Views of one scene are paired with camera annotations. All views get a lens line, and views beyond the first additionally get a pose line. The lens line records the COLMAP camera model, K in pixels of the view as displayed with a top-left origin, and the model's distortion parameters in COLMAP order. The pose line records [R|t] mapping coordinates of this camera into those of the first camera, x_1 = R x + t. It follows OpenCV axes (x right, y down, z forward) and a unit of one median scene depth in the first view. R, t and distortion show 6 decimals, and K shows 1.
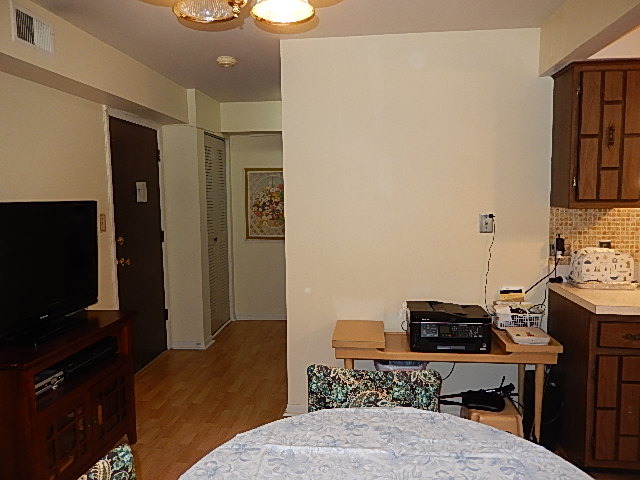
lens RADIAL K [[476.4, 0, 320.0], [0, 476.4, 240.0], [0, 0, 1]] dist [-0.004836, -0.001100]
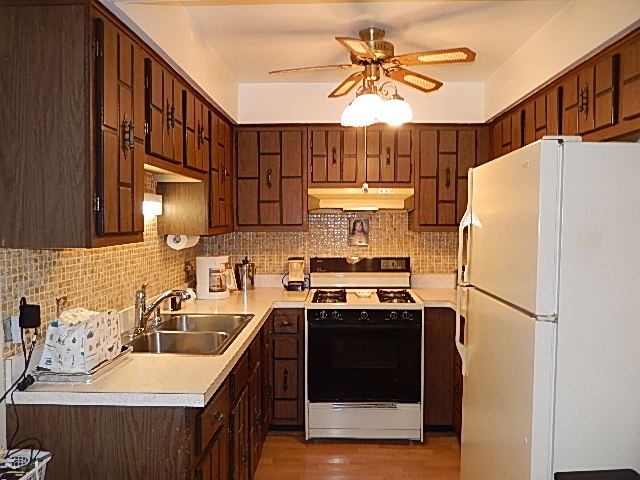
lens RADIAL K [[476.4, 0, 320.0], [0, 476.4, 240.0], [0, 0, 1]] dist [-0.004836, -0.001100]
pose [[-0.074918, -0.042989, 0.996263, -0.062950], [0.077100, 0.995830, 0.048768, -0.079106], [-0.994205, 0.080465, -0.071291, 0.697494]]
